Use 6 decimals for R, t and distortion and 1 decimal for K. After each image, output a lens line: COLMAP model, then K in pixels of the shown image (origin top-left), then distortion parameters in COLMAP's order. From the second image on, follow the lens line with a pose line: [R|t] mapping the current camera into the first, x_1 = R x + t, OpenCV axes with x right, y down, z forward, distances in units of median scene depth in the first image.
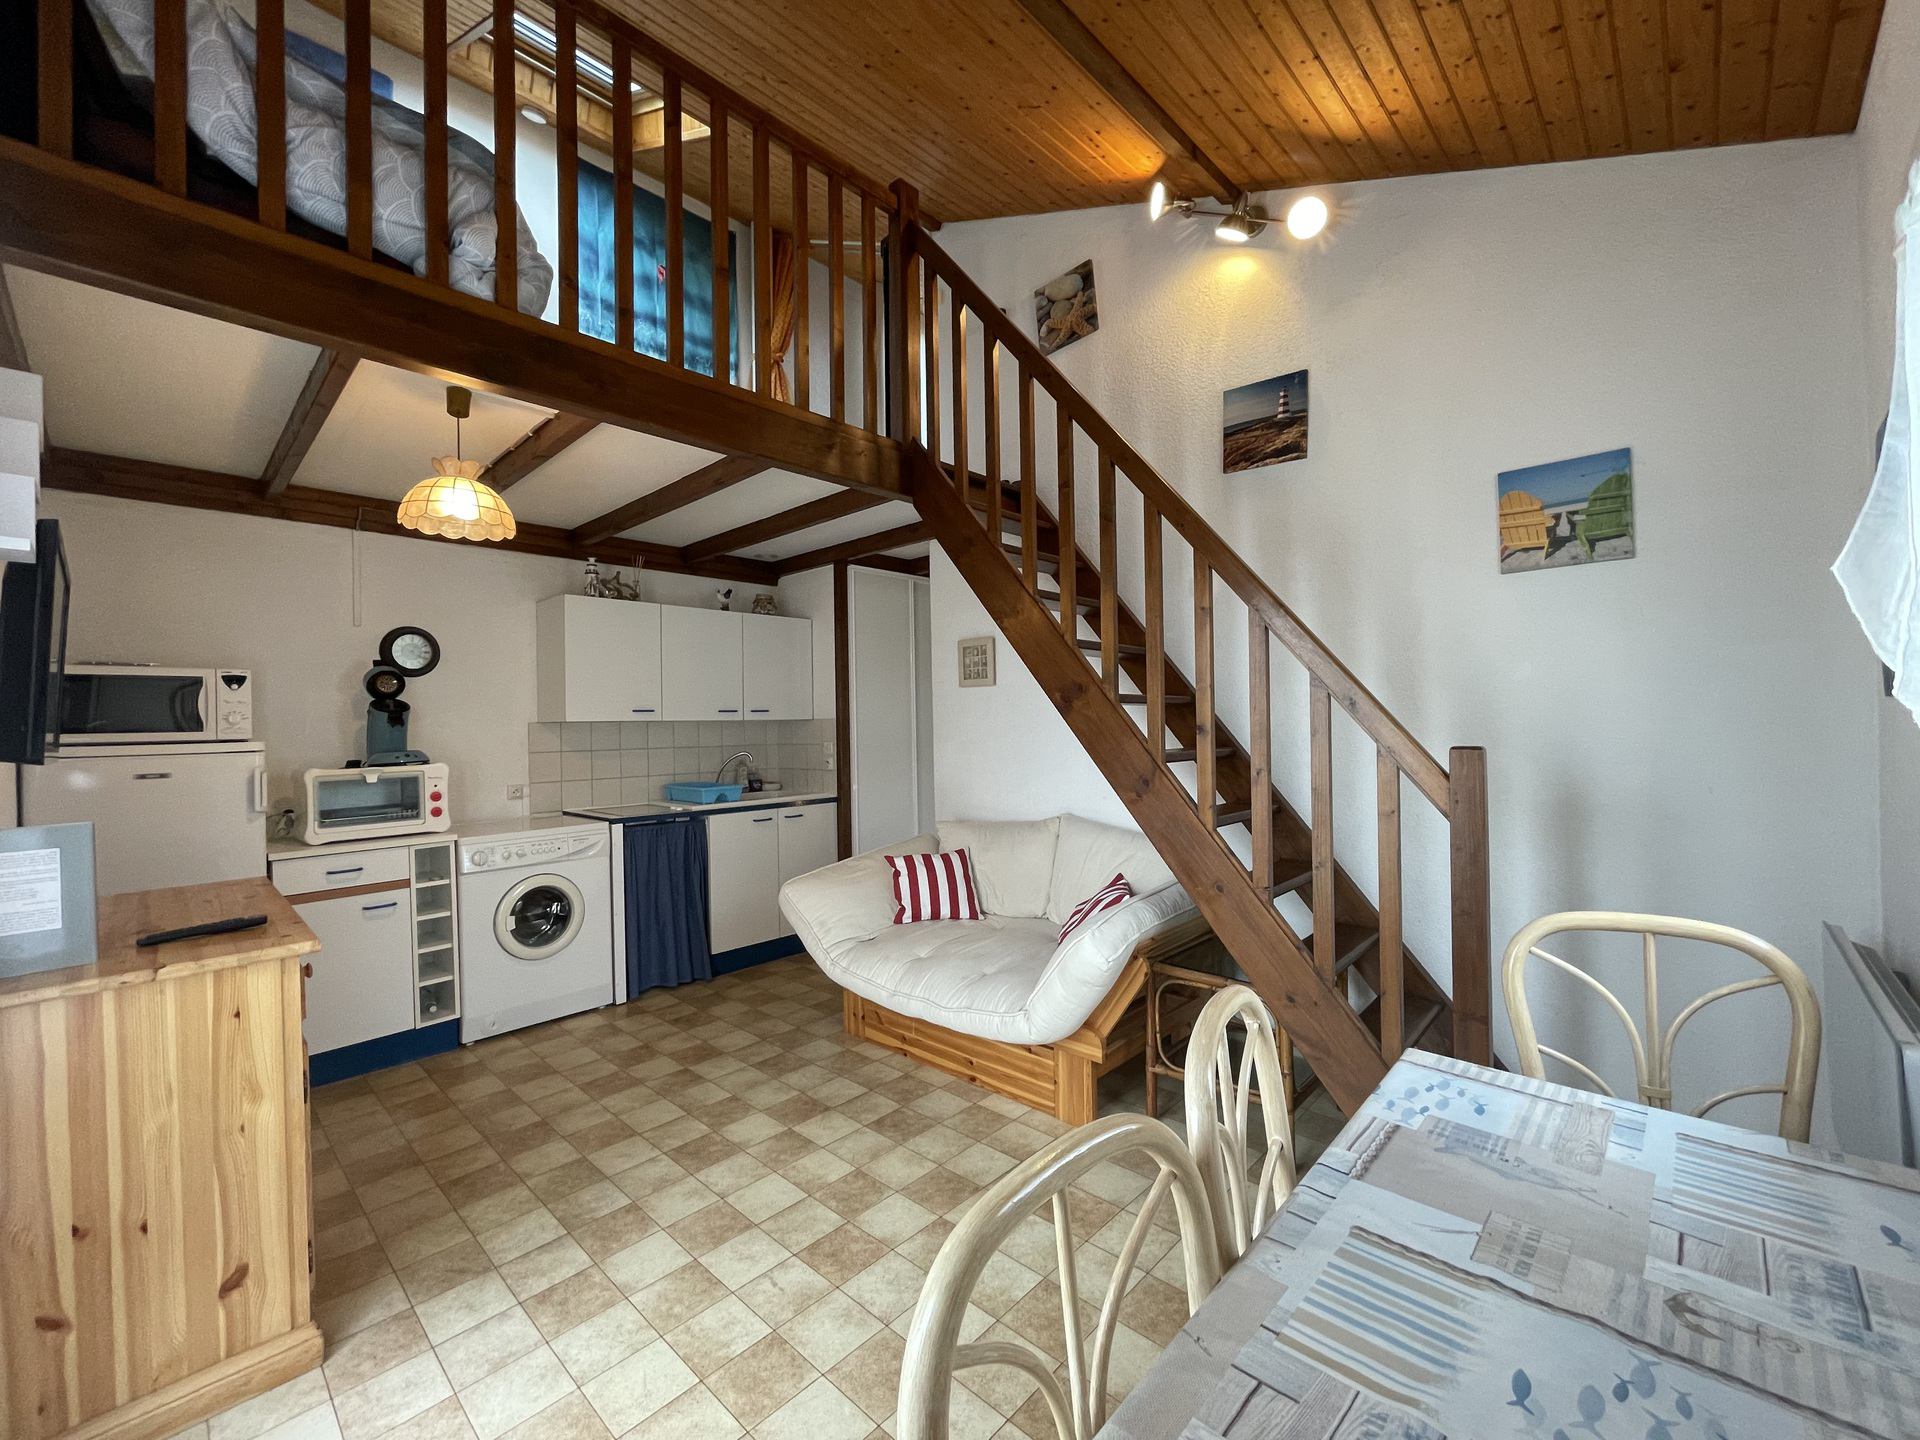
lens RADIAL K [[784.5, 0, 959.5], [0, 784.5, 713.8], [0, 0, 1]] dist [-0.005607, 0.001662]
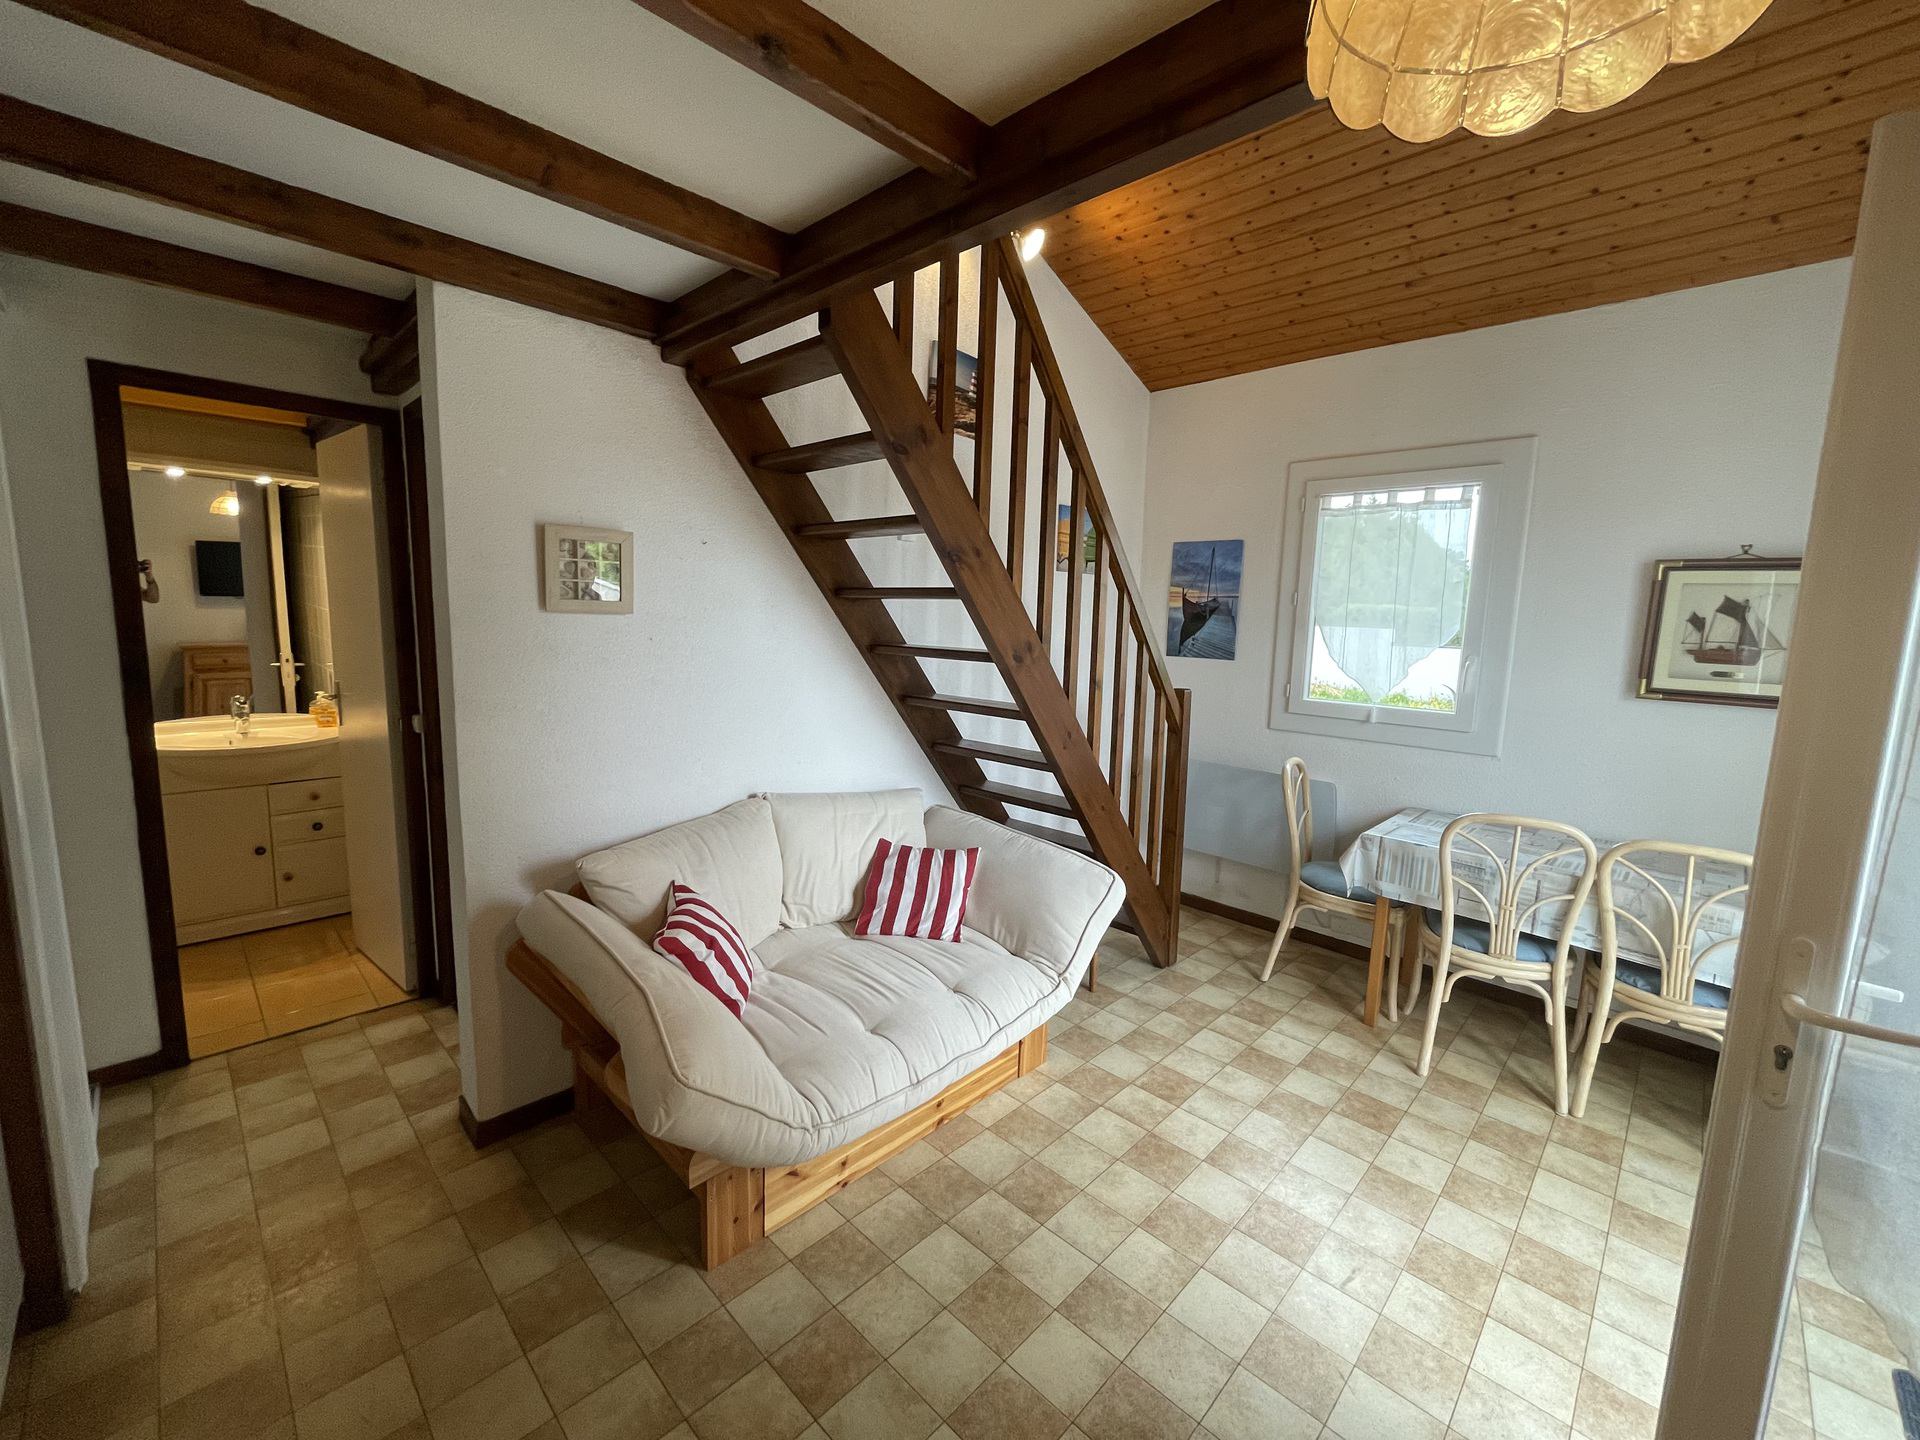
lens RADIAL K [[784.5, 0, 953.5], [0, 784.5, 719.9], [0, 0, 1]] dist [-0.005607, 0.001662]
pose [[0.021359, -0.119956, 0.992549, -0.664275], [-0.035861, 0.992045, 0.120666, -0.046975], [-0.999129, -0.038171, 0.016887, 0.873196]]
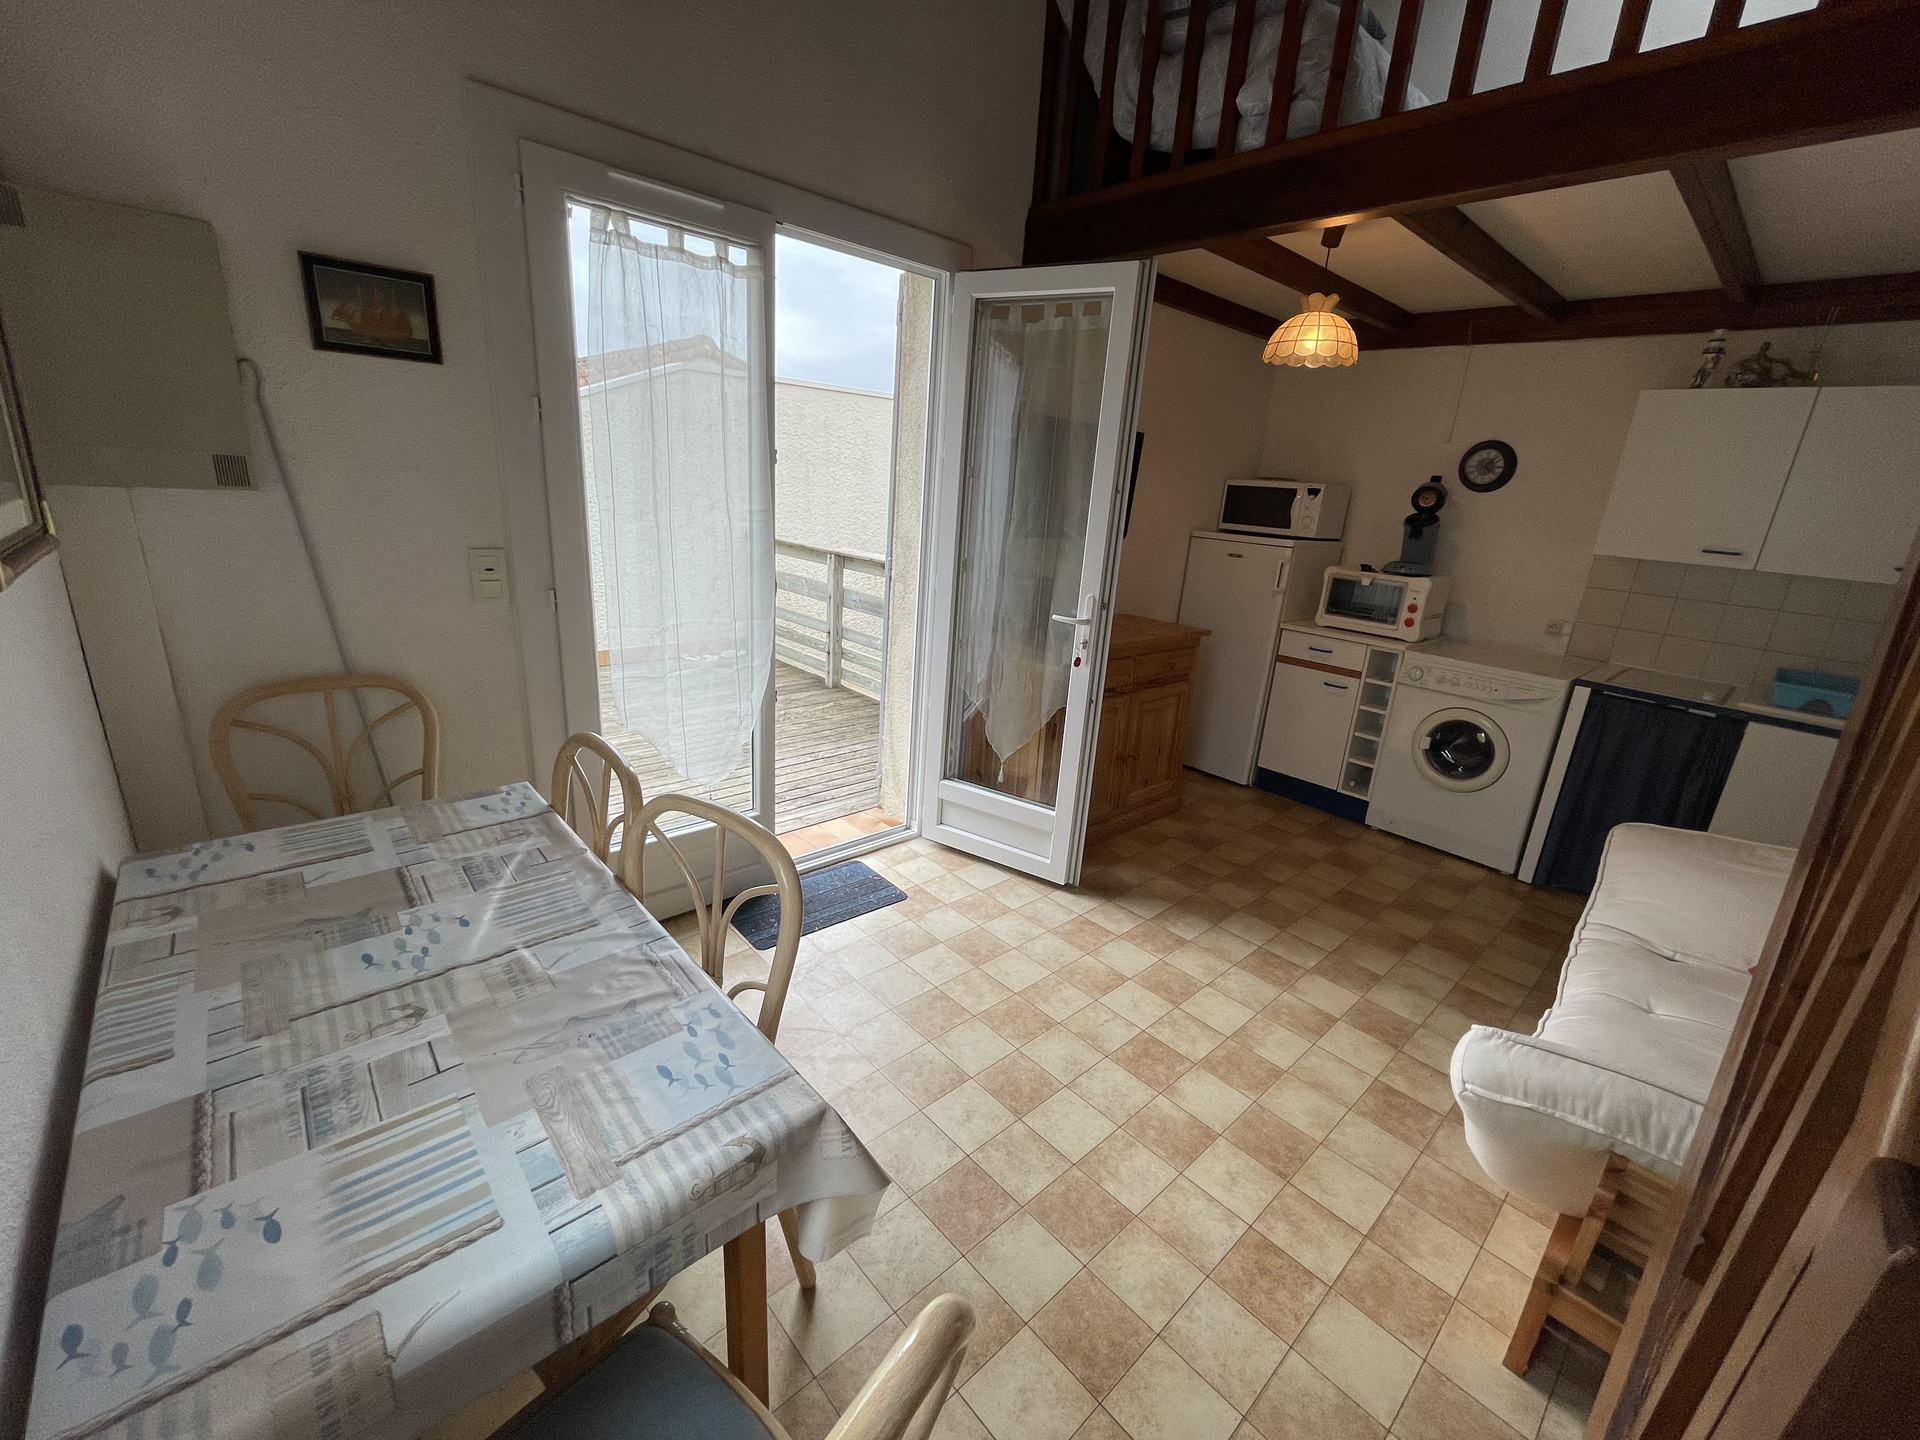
lens RADIAL K [[784.5, 0, 964.0], [0, 784.5, 716.3], [0, 0, 1]] dist [-0.005607, 0.001662]
pose [[-0.076298, 0.309071, -0.947974, 0.463860], [-0.055495, 0.947955, 0.313531, -0.059677], [0.995540, 0.076529, -0.055175, 0.463273]]
